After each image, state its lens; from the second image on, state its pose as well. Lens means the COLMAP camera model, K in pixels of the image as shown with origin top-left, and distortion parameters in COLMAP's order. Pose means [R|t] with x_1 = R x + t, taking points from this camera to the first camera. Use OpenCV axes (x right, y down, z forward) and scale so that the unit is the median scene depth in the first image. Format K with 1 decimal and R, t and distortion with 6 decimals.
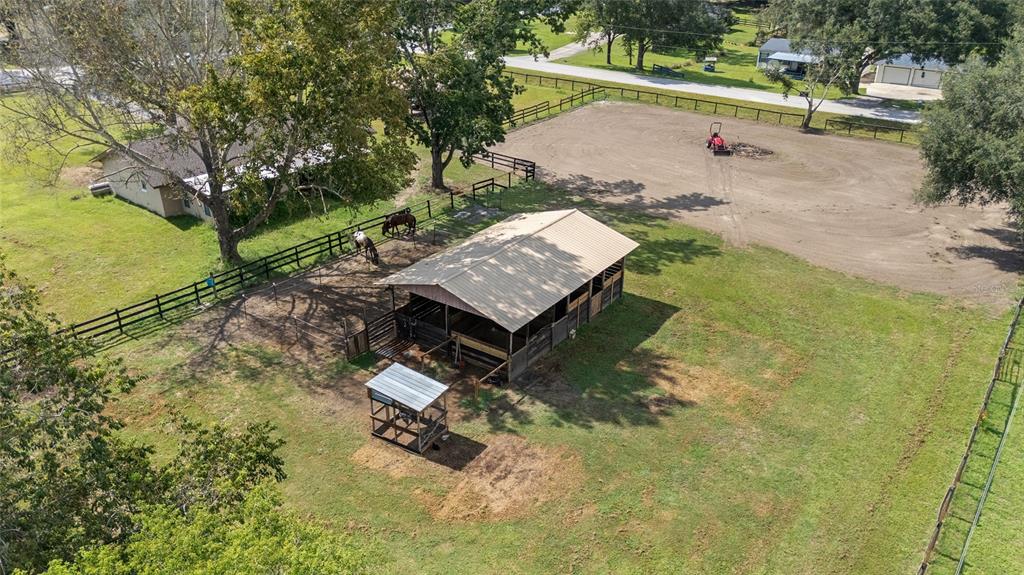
lens RADIAL K [[740.1, 0, 512.0], [0, 740.1, 287.5], [0, 0, 1]] dist [0.109209, -0.143112]
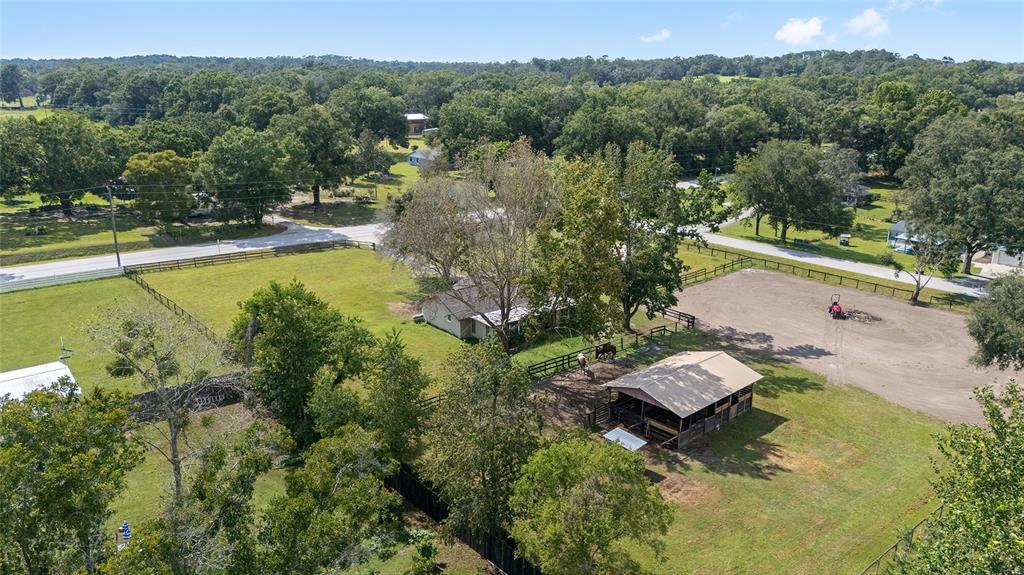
lens RADIAL K [[740.1, 0, 512.0], [0, 740.1, 287.5], [0, 0, 1]] dist [0.109209, -0.143112]
pose [[0.978869, 0.054786, -0.197013, -0.042953], [-0.087761, 0.982756, -0.162756, 0.053068], [0.184699, 0.176607, 0.966797, -0.584051]]
